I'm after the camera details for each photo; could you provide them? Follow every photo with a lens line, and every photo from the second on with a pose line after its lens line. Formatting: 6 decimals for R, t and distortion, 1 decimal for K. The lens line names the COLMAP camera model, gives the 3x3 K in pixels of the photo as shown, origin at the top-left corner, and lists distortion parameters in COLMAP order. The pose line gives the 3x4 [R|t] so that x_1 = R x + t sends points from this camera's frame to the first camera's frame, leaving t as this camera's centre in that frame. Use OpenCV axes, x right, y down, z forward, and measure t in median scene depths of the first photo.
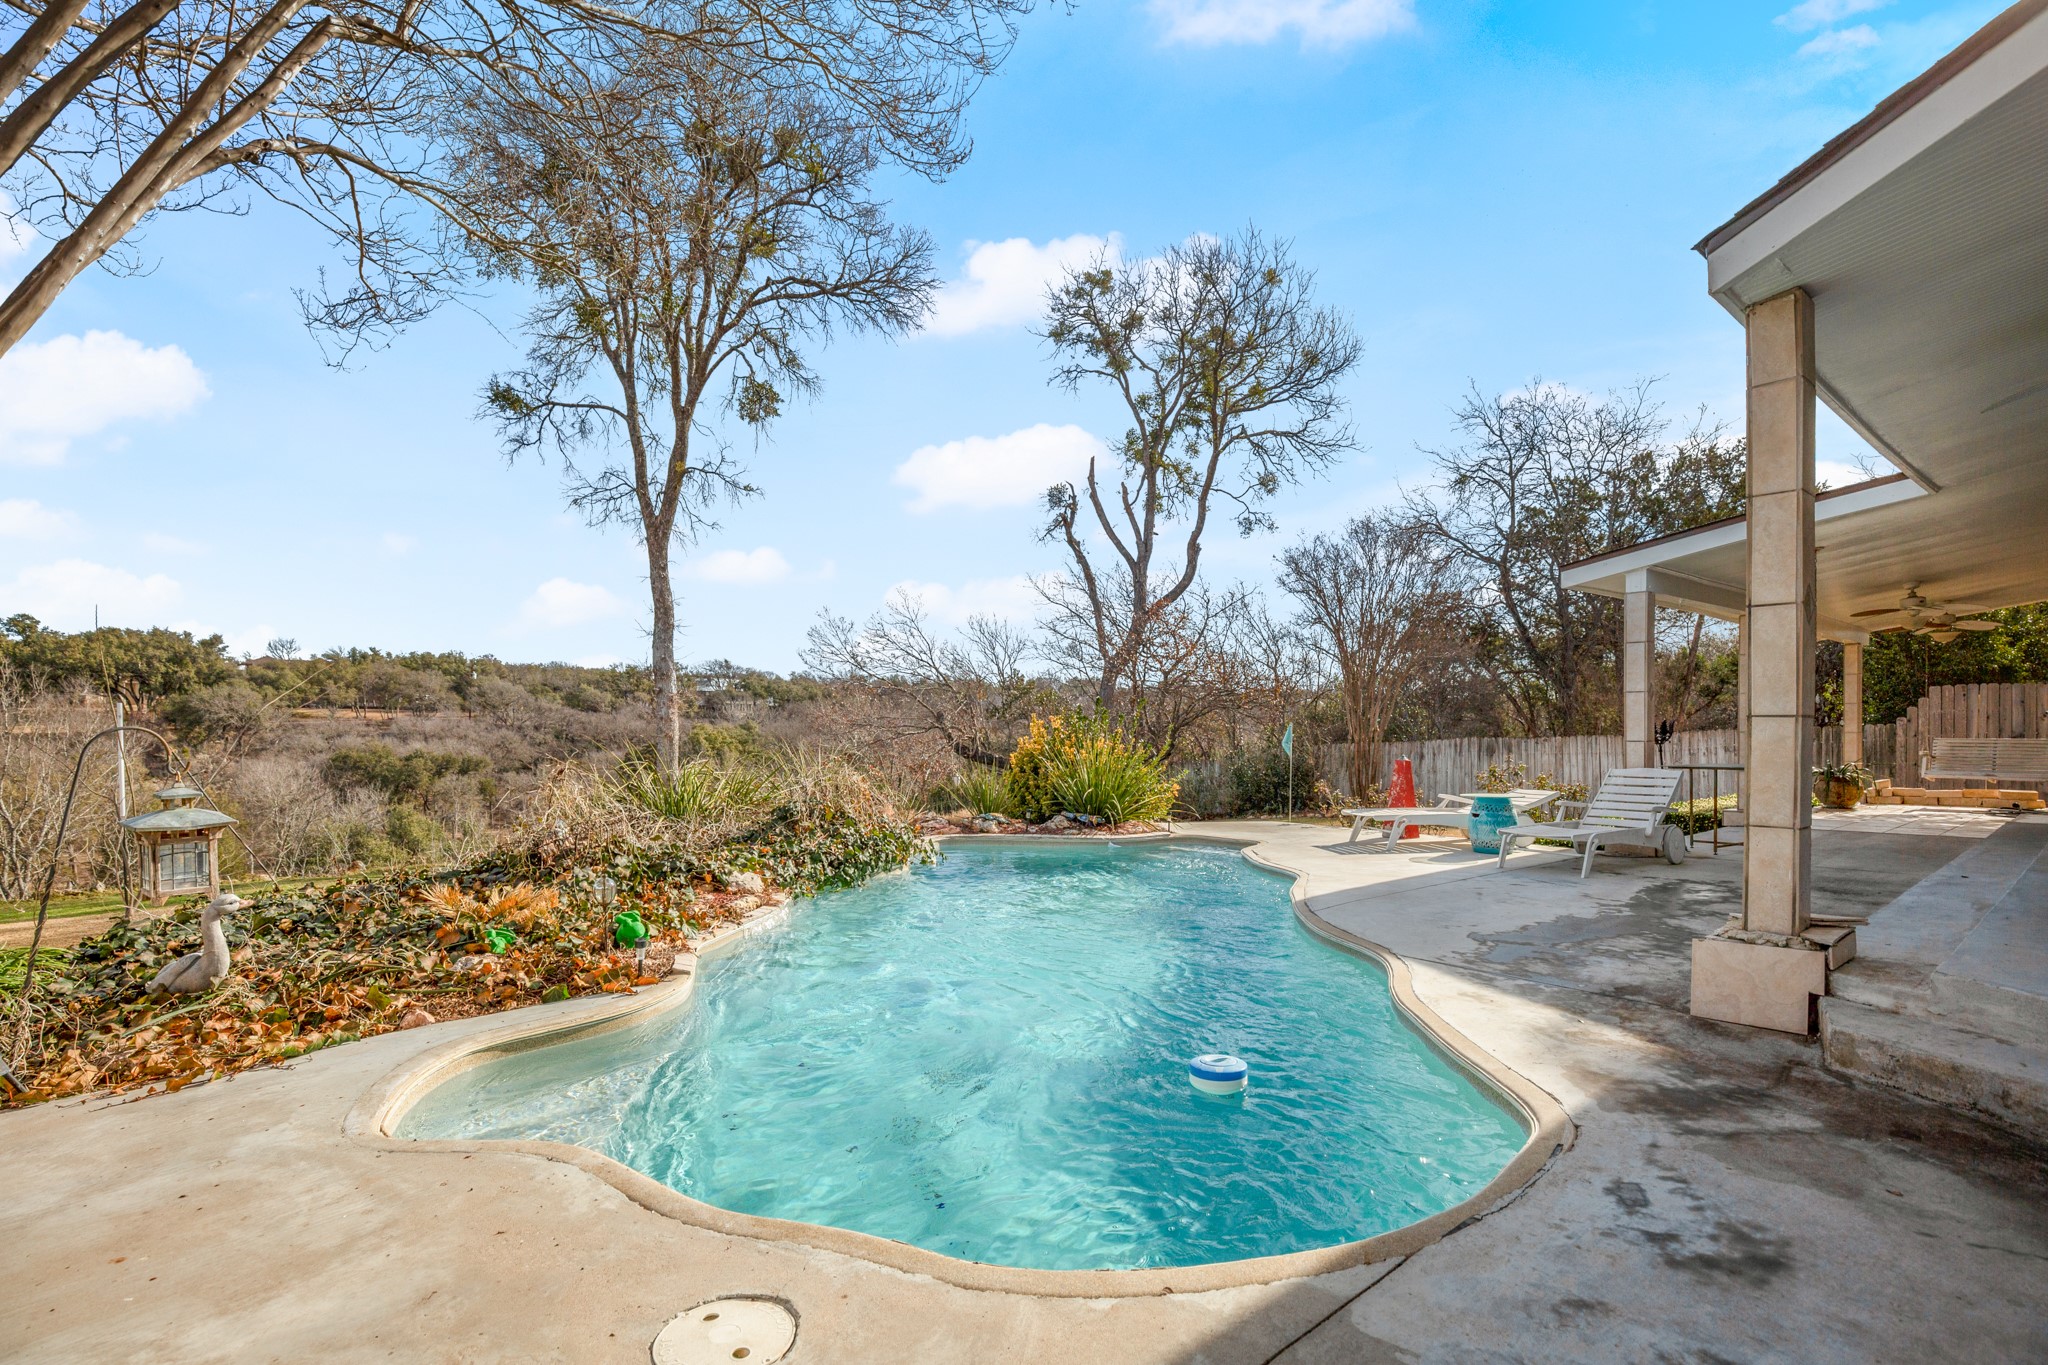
lens RADIAL K [[983.5, 0, 1024.0], [0, 983.5, 682.5], [0, 0, 1]] dist [0.003145, 0.000673]
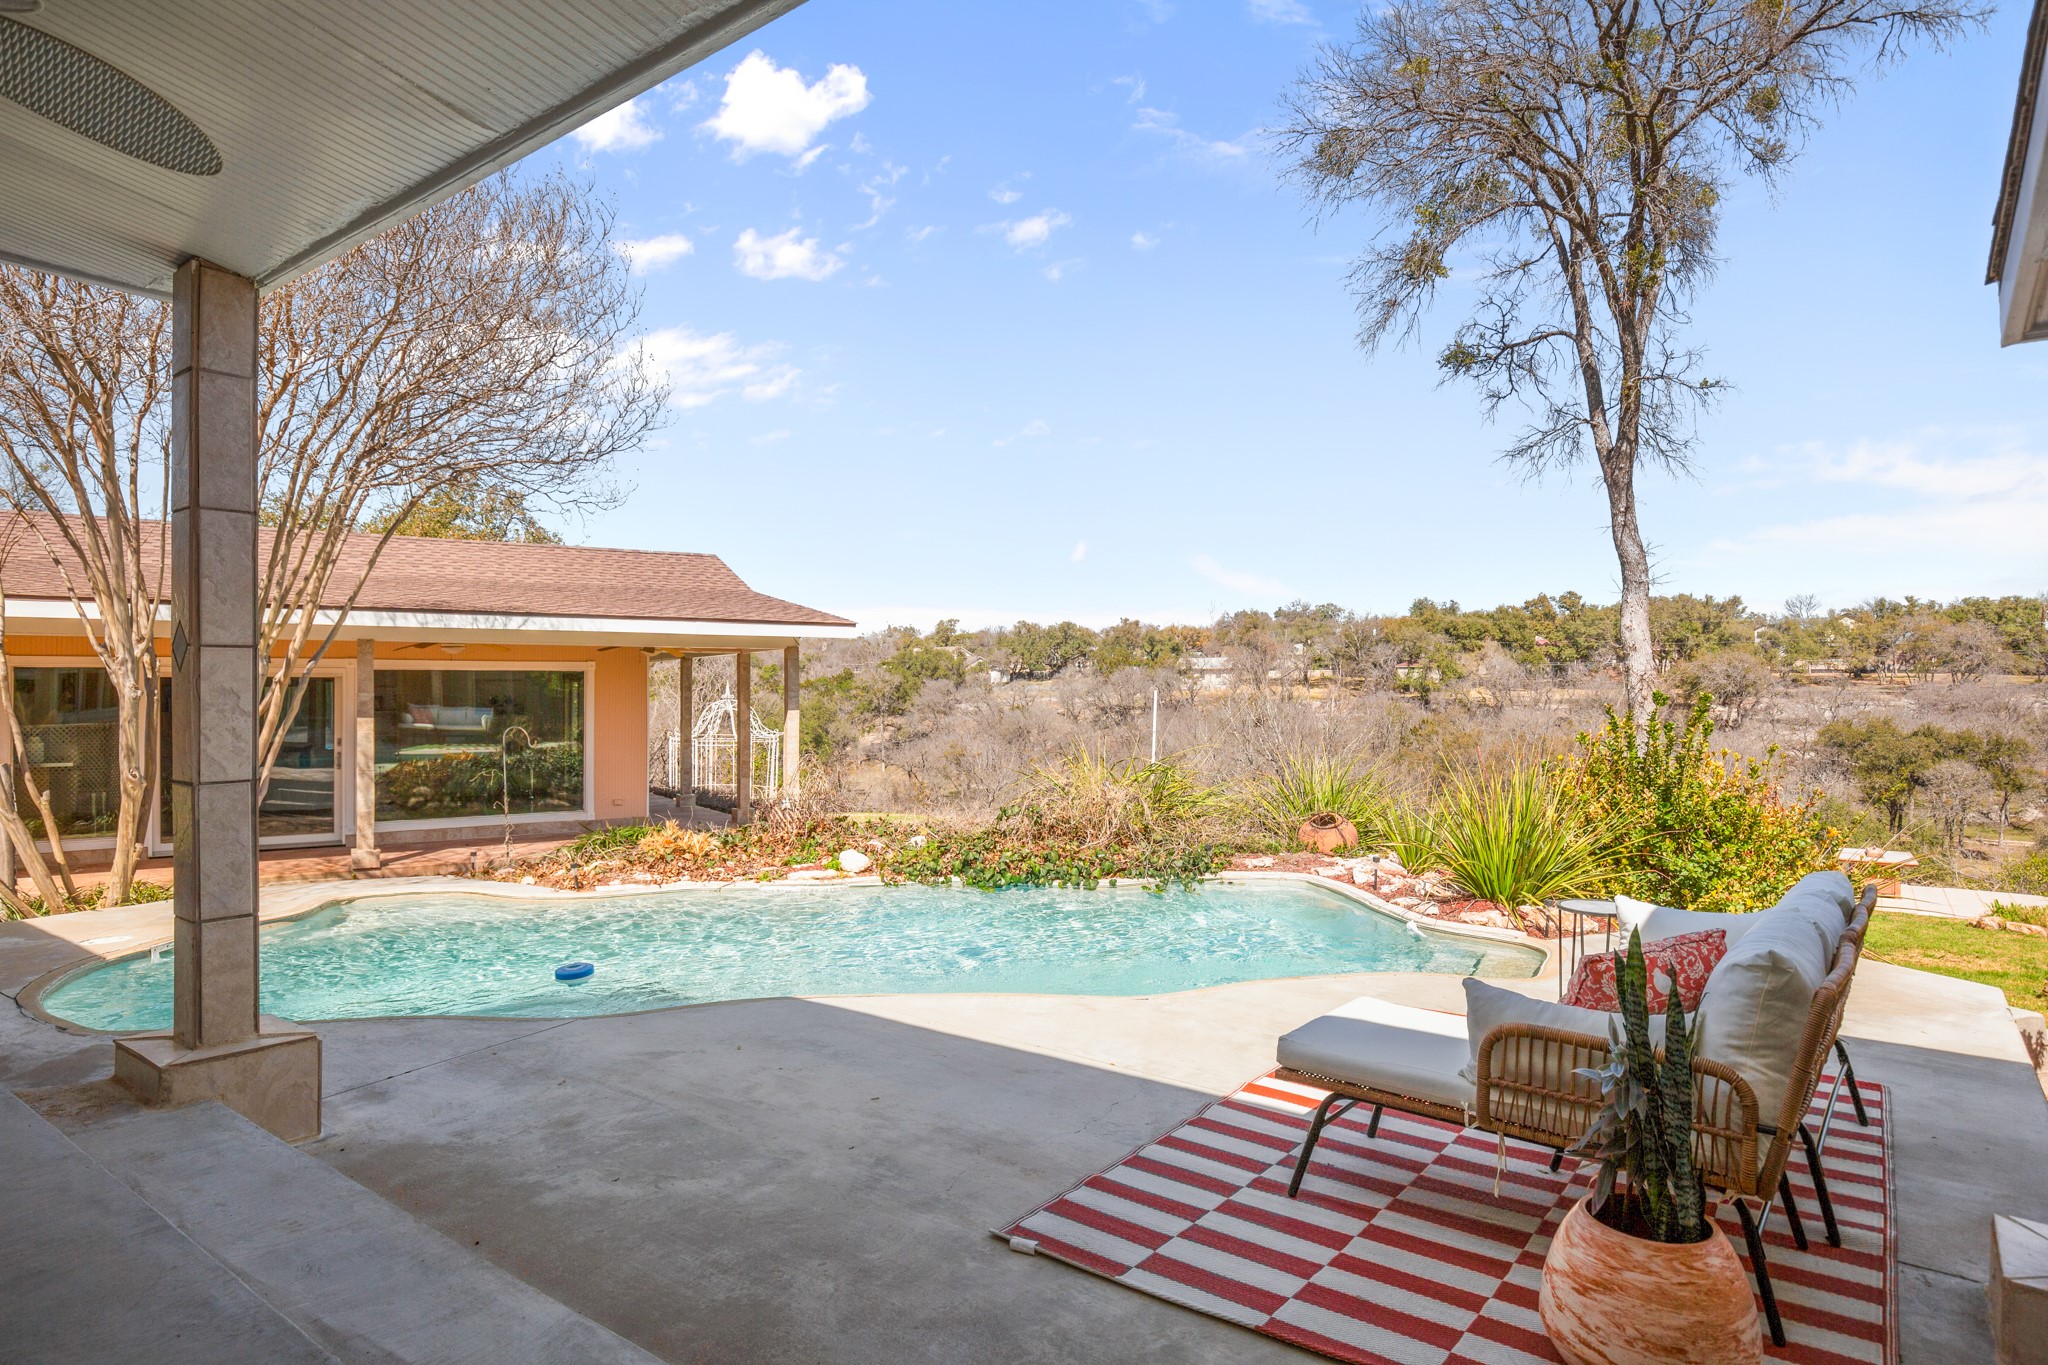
lens RADIAL K [[1156.6, 0, 1024.0], [0, 1156.6, 682.5], [0, 0, 1]] dist [-0.011392, -0.000268]
pose [[0.248424, -0.002170, -0.968649, 0.256428], [0.039385, 0.999193, 0.007862, -0.004025], [0.967850, -0.040104, 0.248309, 0.188462]]
